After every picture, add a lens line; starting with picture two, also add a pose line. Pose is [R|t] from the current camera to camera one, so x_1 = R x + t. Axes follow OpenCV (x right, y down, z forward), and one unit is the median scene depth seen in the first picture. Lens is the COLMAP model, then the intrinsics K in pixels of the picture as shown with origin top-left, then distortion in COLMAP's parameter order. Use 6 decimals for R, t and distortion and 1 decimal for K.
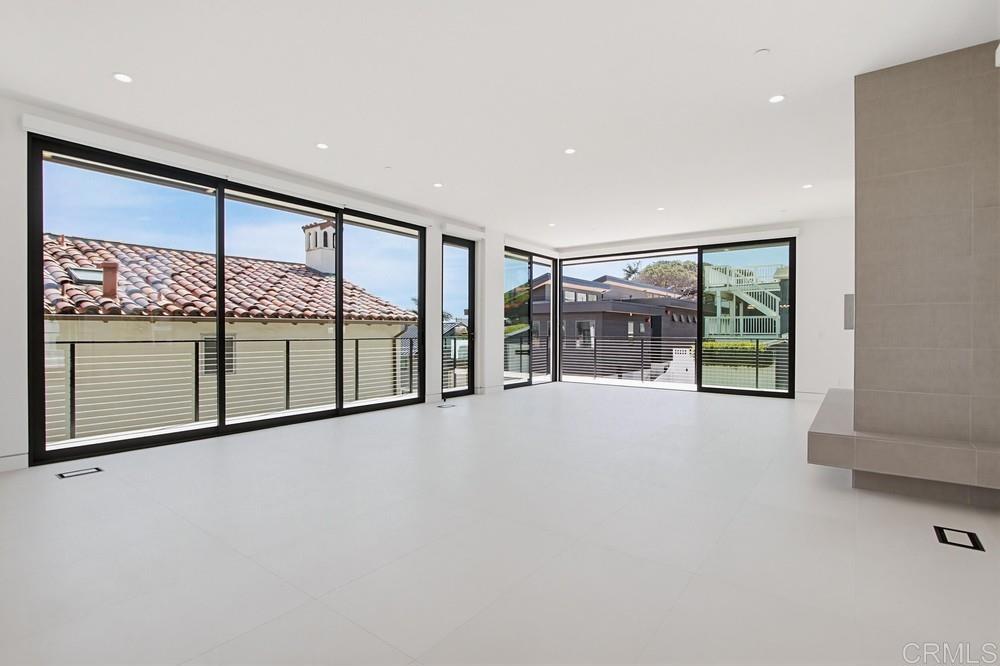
lens RADIAL K [[478.1, 0, 493.6], [0, 478.1, 340.1], [0, 0, 1]] dist [-0.012110, 0.002517]
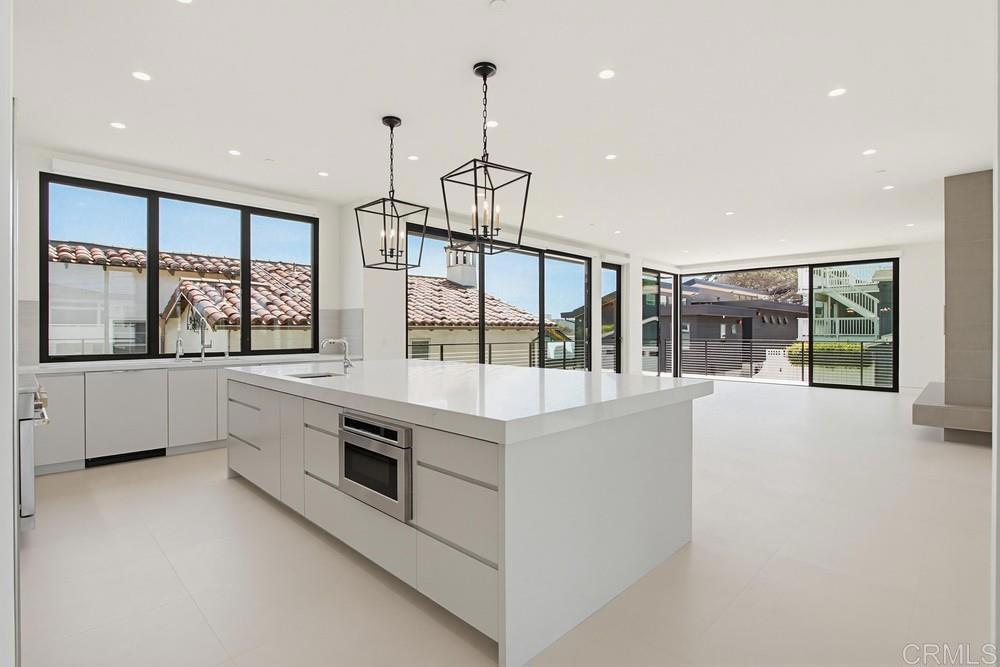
lens RADIAL K [[478.1, 0, 497.3], [0, 478.1, 337.5], [0, 0, 1]] dist [-0.012110, 0.002517]
pose [[0.991439, -0.000404, -0.130573, -0.121205], [-0.000343, 0.999984, -0.005700, -0.004695], [0.130573, 0.005696, 0.991422, -0.180271]]
